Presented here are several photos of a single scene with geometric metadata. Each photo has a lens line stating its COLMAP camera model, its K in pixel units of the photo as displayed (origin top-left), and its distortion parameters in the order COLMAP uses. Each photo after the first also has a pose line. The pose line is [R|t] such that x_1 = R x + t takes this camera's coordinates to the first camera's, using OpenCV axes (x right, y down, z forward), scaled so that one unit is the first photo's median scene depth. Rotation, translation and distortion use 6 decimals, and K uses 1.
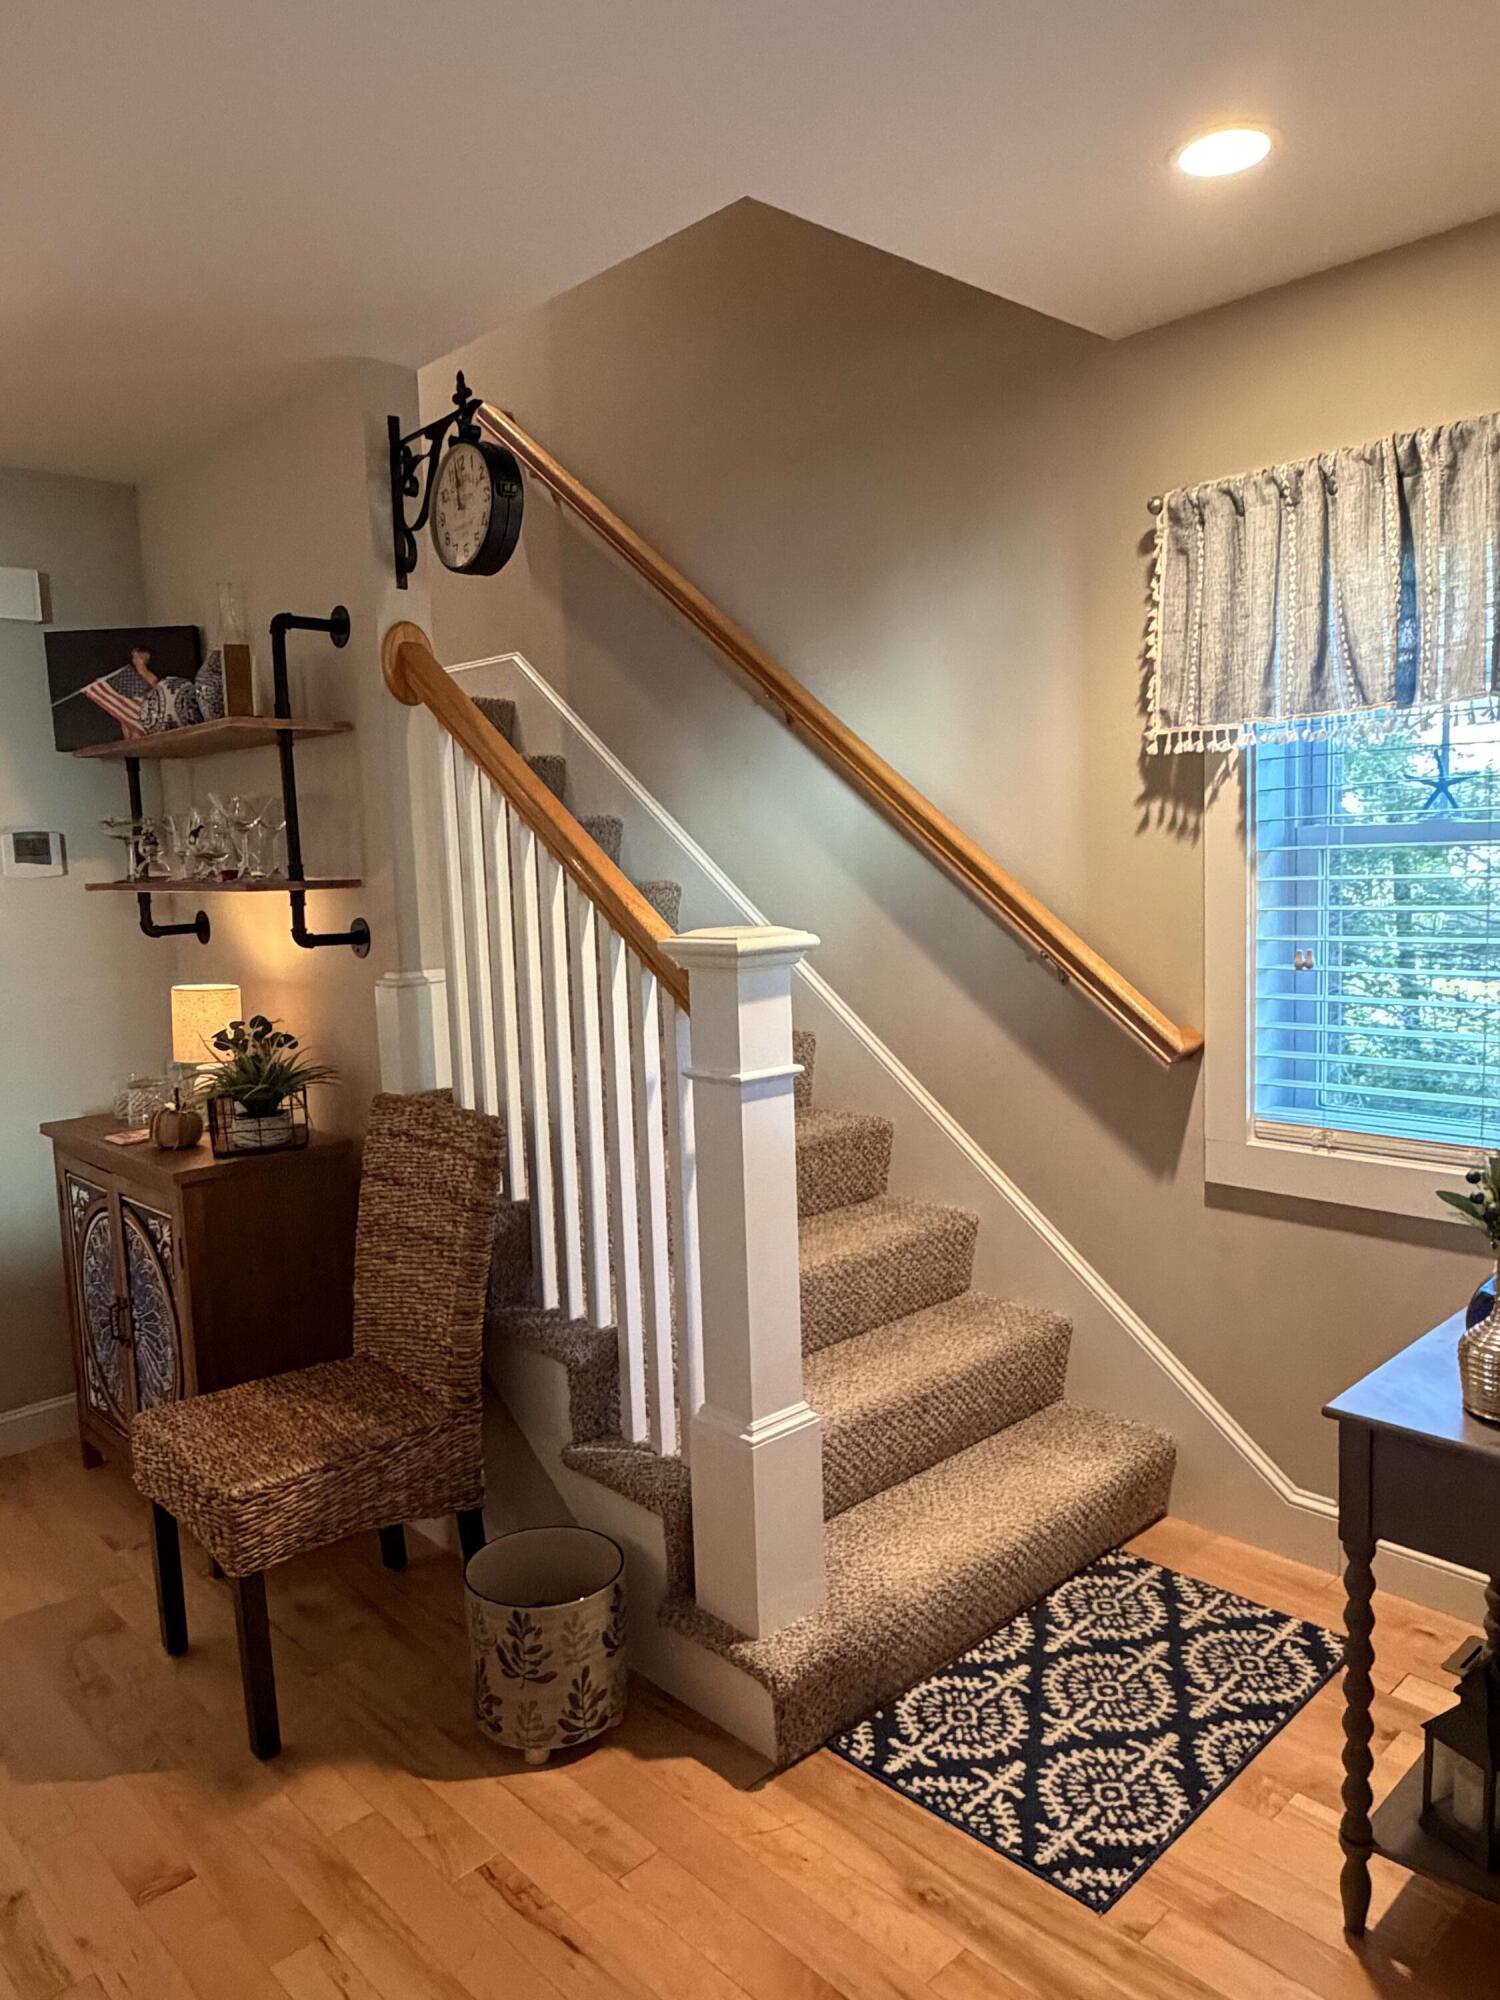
lens RADIAL K [[1396.9, 0, 750.0], [0, 1396.9, 1000.0], [0, 0, 1]] dist [0.005741, 0.001596]
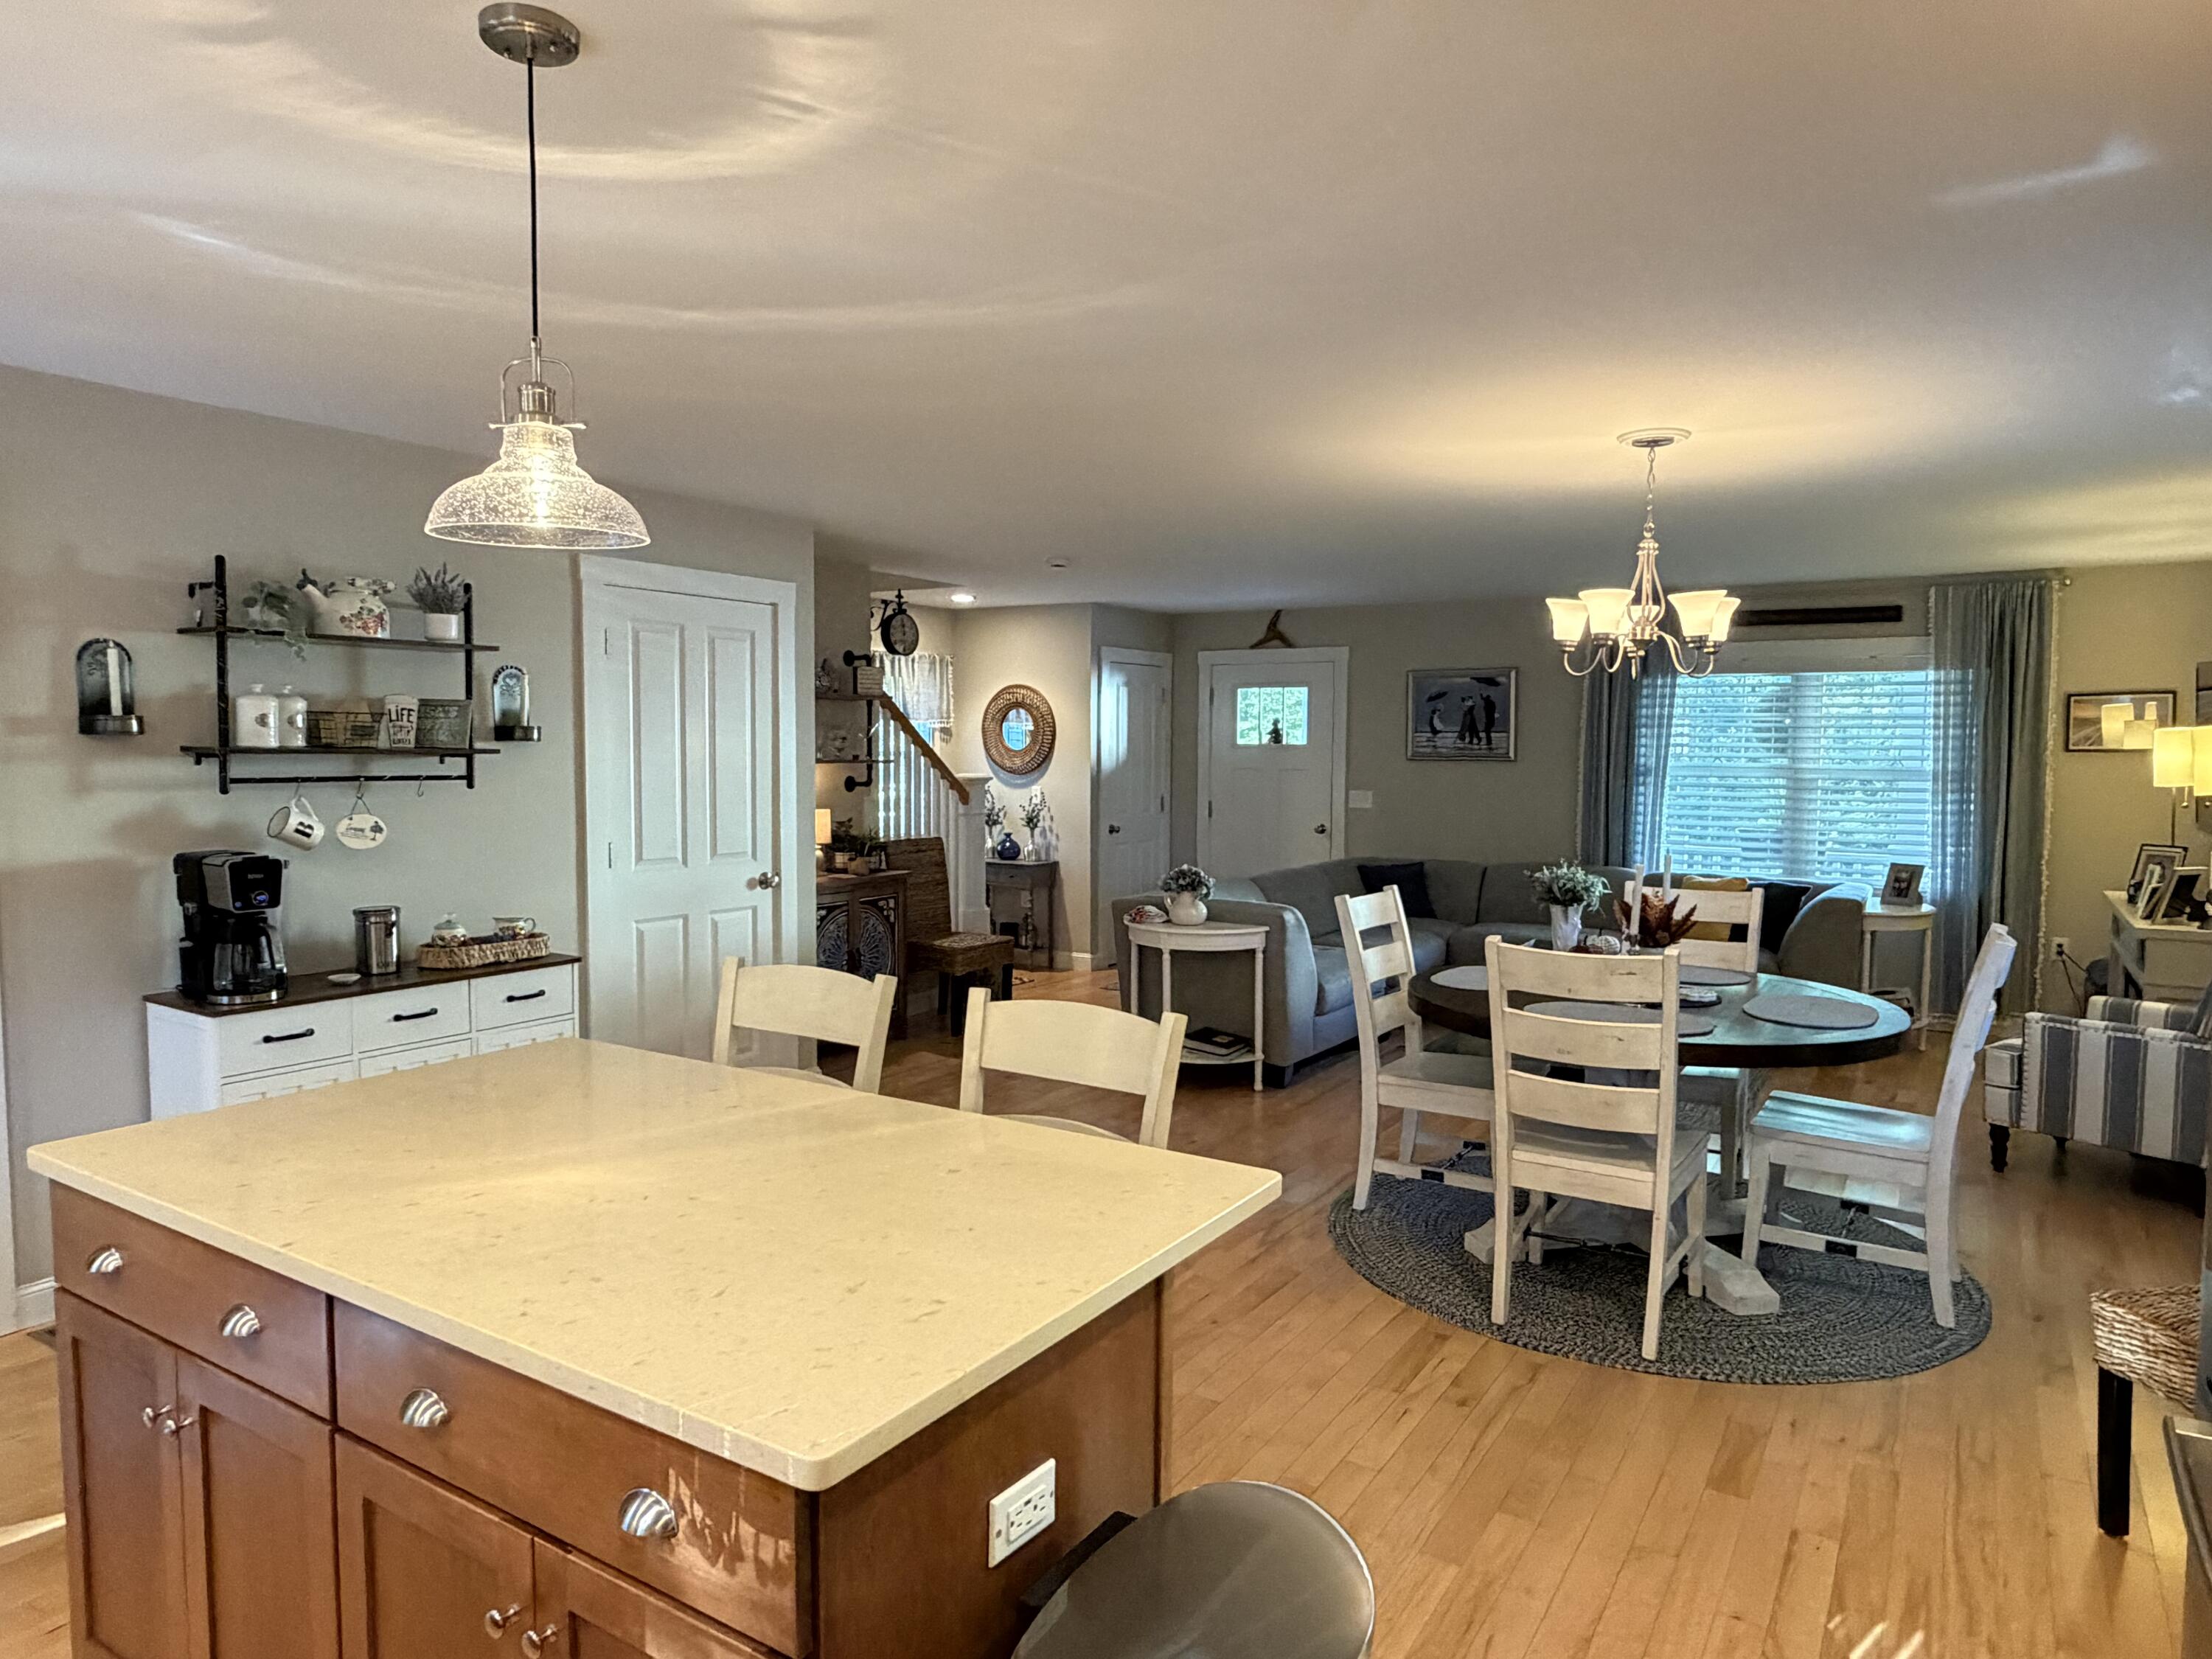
lens RADIAL K [[1354.4, 0, 1103.6], [0, 1354.4, 839.1], [0, 0, 1]] dist [0.001830, 0.000584]
pose [[-0.233510, -0.033936, 0.971762, -3.113791], [0.106657, 0.992466, 0.060289, -0.051568], [-0.966487, 0.117724, -0.228131, 1.300618]]
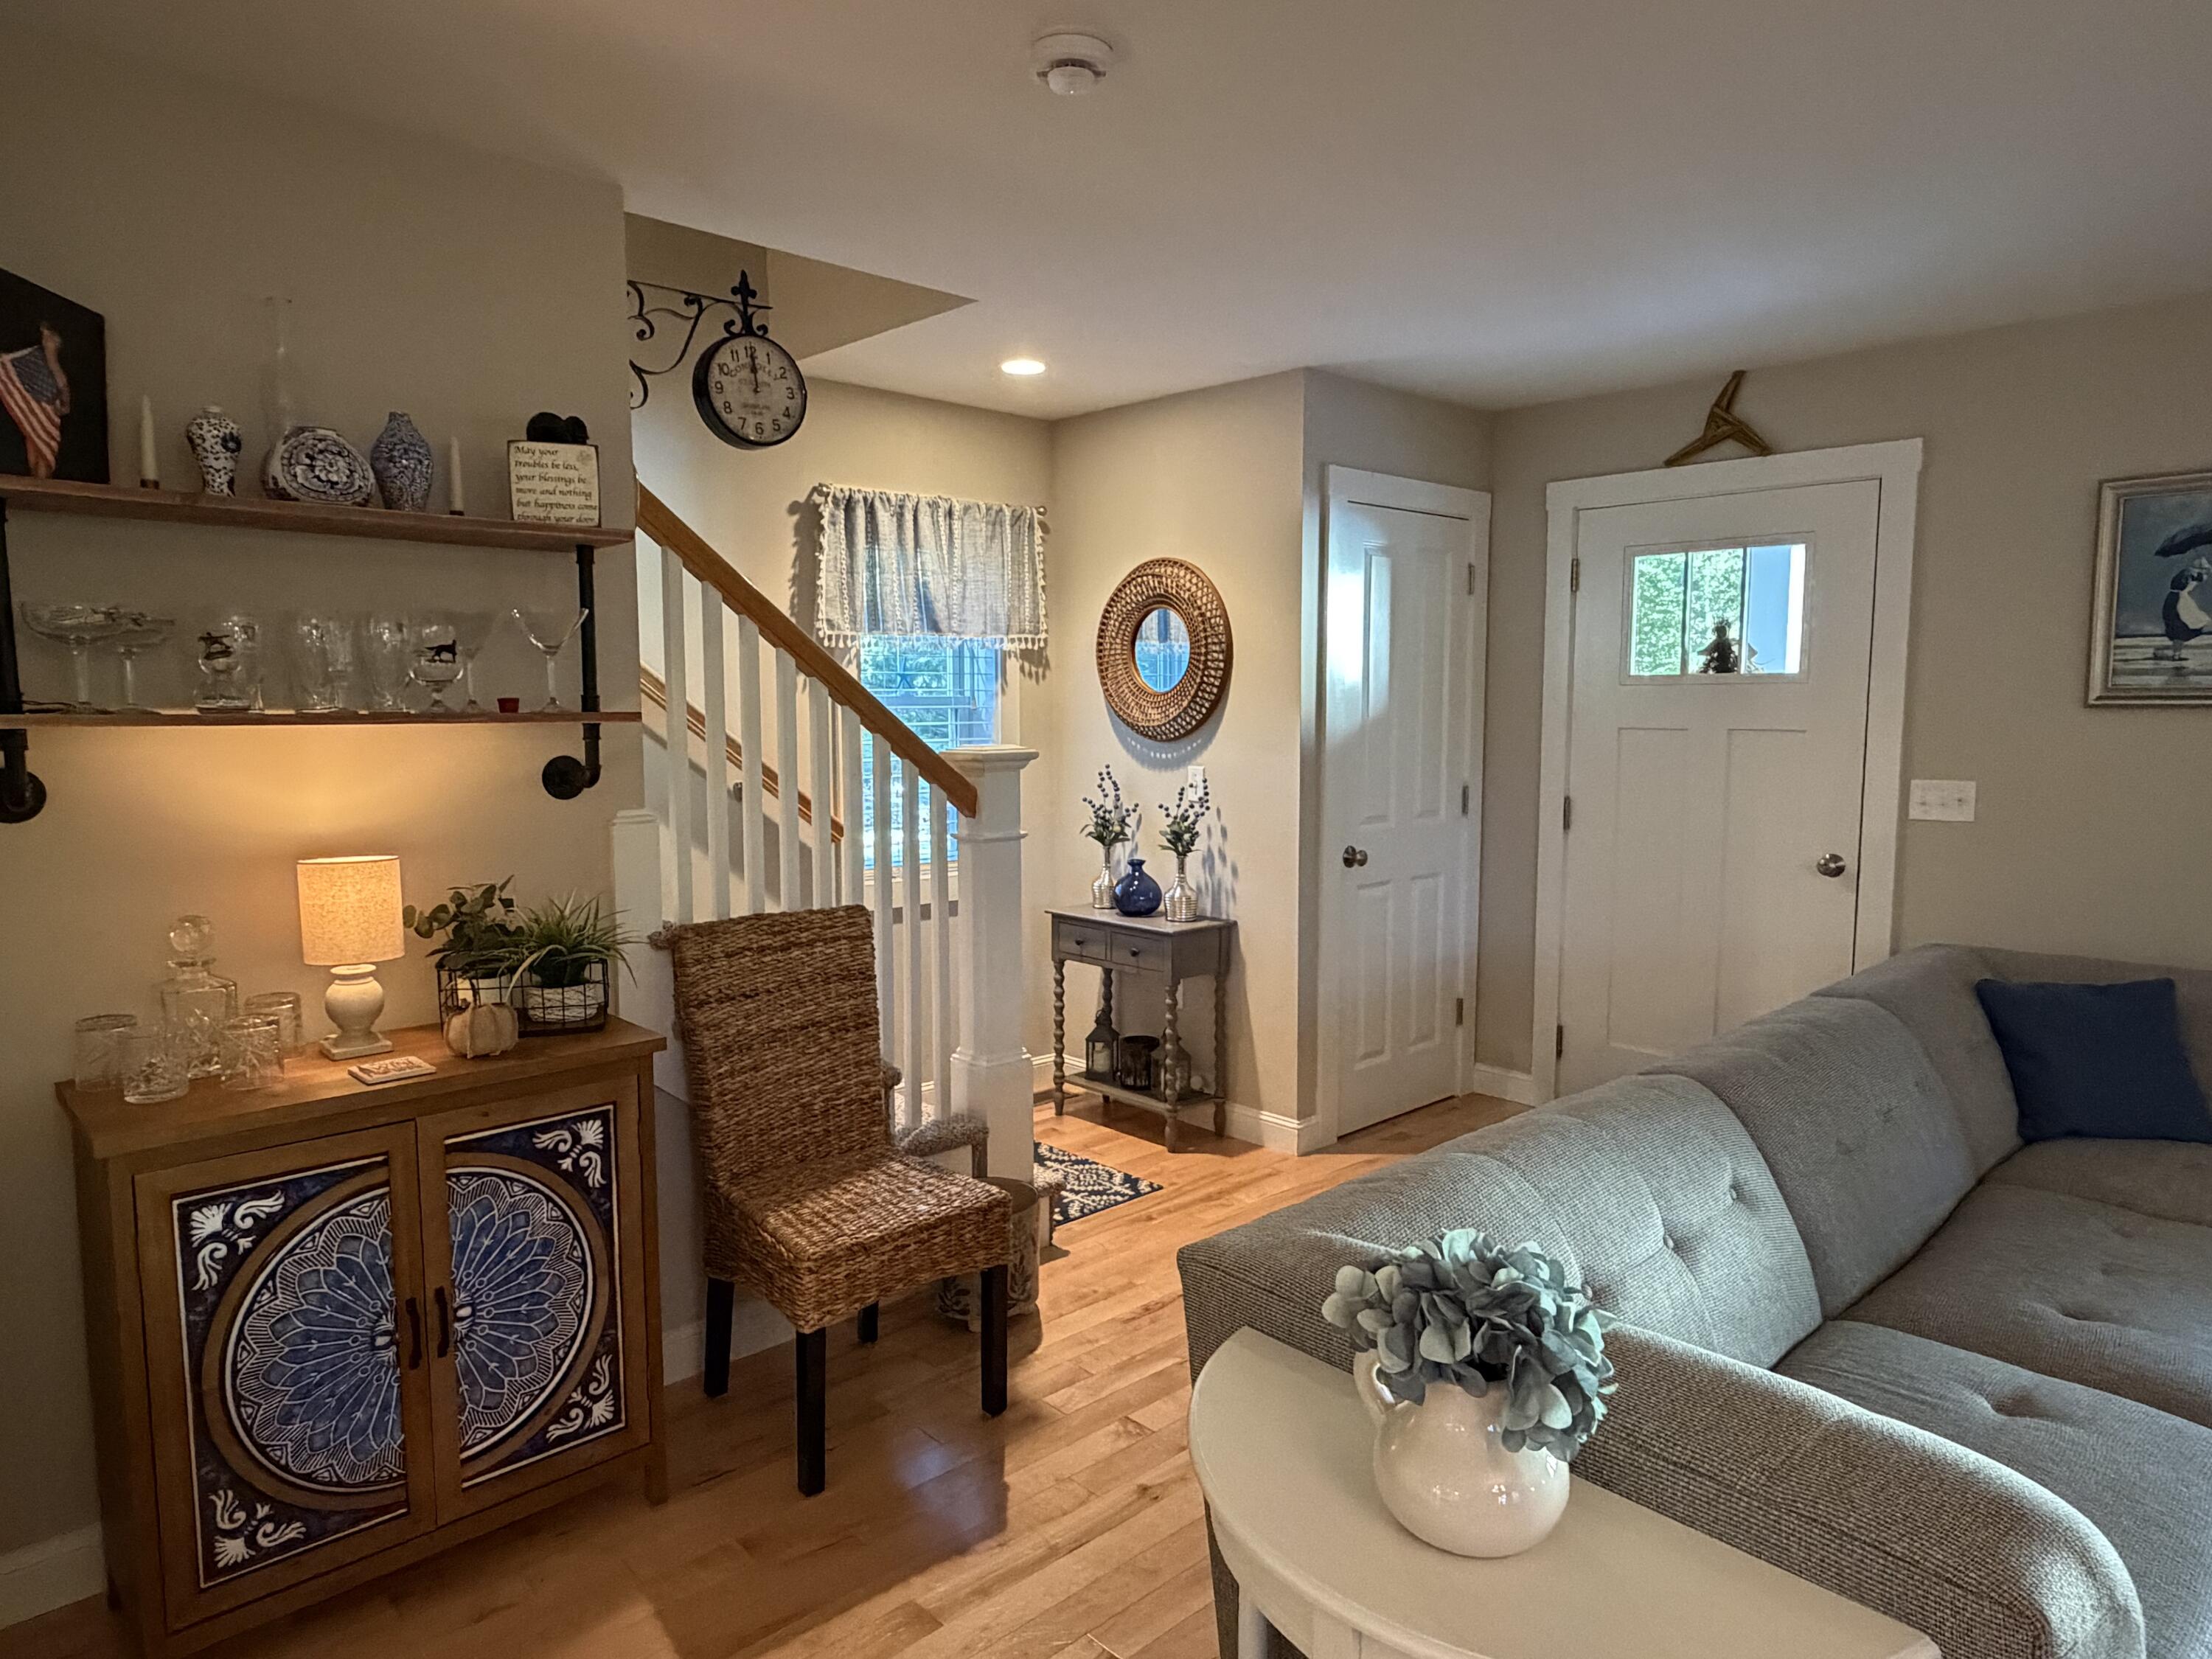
lens RADIAL K [[1354.4, 0, 1103.6], [0, 1354.4, 839.1], [0, 0, 1]] dist [0.001830, 0.000584]
pose [[0.006384, -0.067171, 0.997721, -1.349268], [0.109439, 0.991795, 0.066072, -0.028509], [-0.993973, 0.108768, 0.013683, 0.744503]]
